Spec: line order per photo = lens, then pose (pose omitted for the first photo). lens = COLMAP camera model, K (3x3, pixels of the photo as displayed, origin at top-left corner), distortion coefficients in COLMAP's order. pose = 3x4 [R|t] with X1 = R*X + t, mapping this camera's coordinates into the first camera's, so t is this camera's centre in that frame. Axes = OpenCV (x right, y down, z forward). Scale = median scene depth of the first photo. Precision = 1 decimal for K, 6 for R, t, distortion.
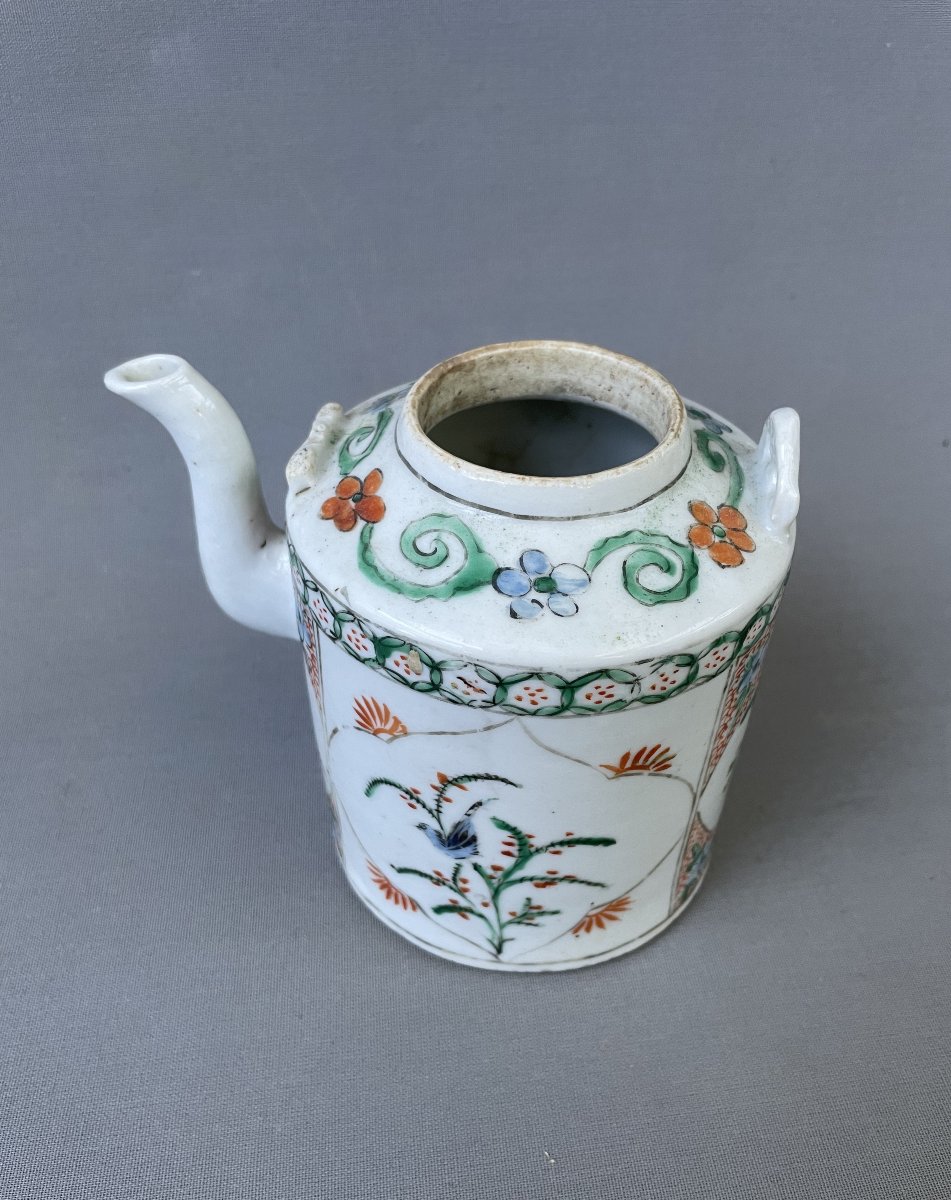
lens RADIAL K [[1124.7, 0, 459.6], [0, 1124.7, 598.4], [0, 0, 1]] dist [0.070635, -0.001184]
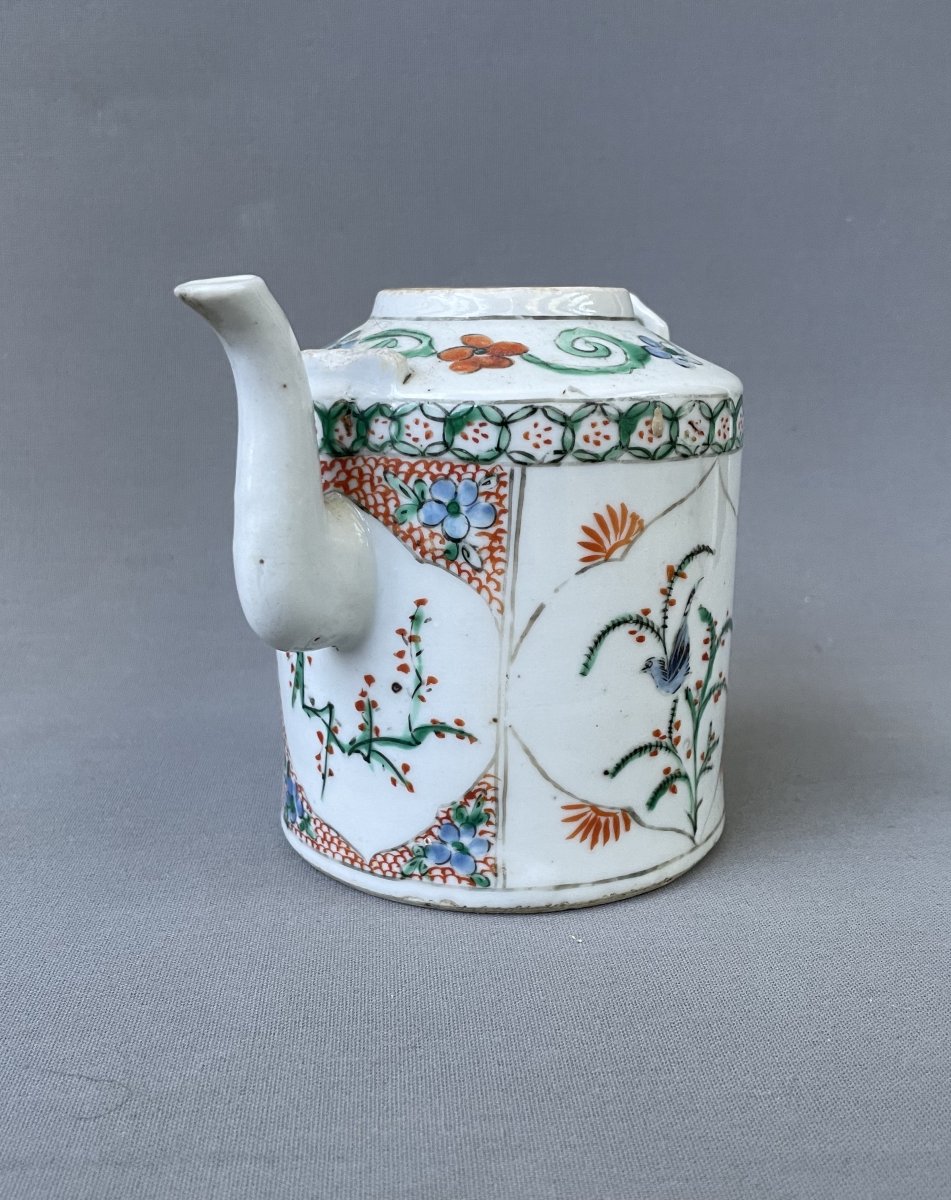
lens RADIAL K [[1361.9, 0, 475.1], [0, 1361.9, 538.0], [0, 0, 1]] dist [0.107505, -0.001060]
pose [[0.491197, -0.154498, 0.857237, -1.149522], [0.566395, 0.804330, -0.179582, 0.256756], [-0.661756, 0.573746, 0.482591, 0.511658]]
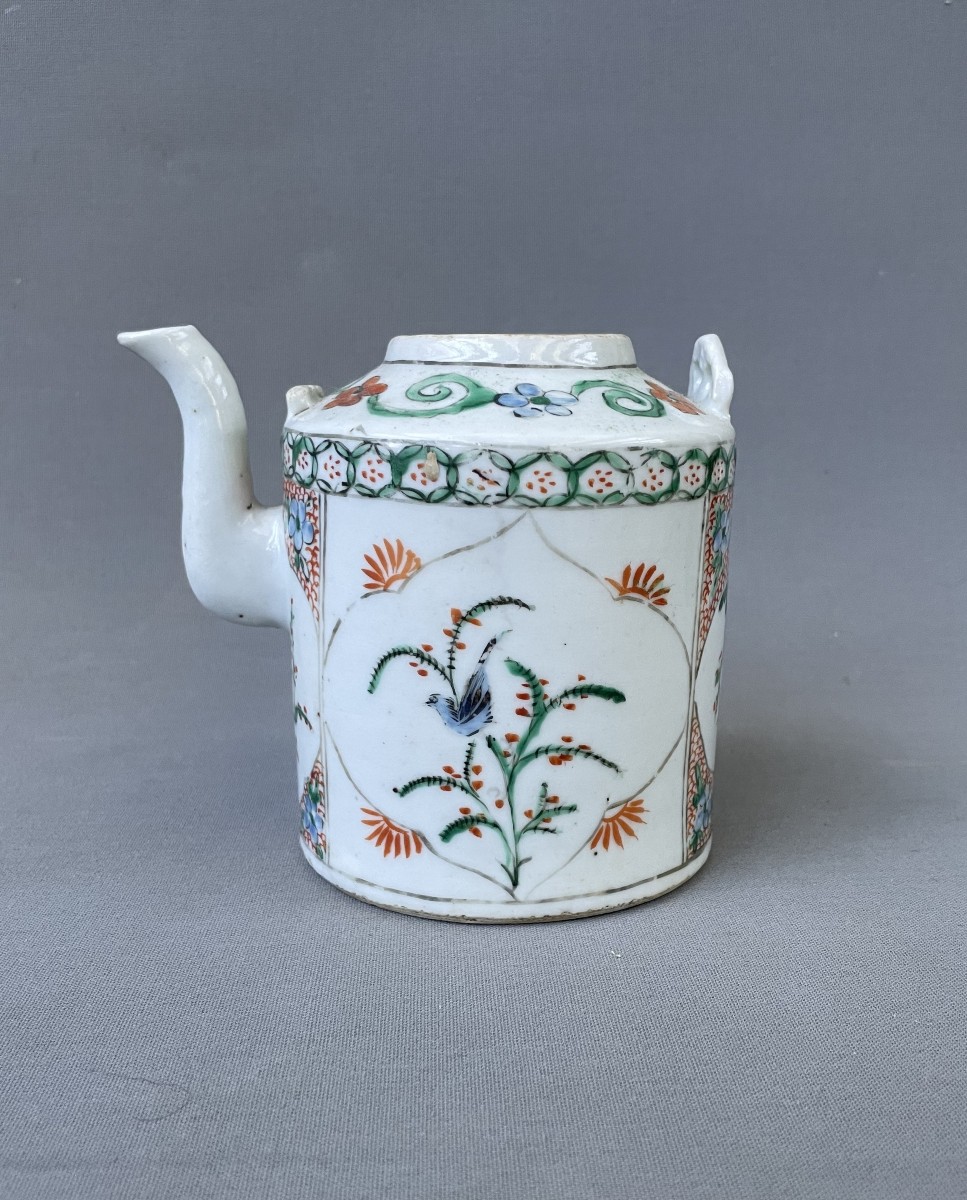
lens RADIAL K [[1286.8, 0, 486.2], [0, 1286.8, 577.3], [0, 0, 1]] dist [0.083344, -0.006034]
pose [[0.984596, -0.026486, 0.172829, -0.191379], [0.108393, 0.868064, -0.484475, 0.705252], [-0.137194, 0.495745, 0.857563, -0.028300]]
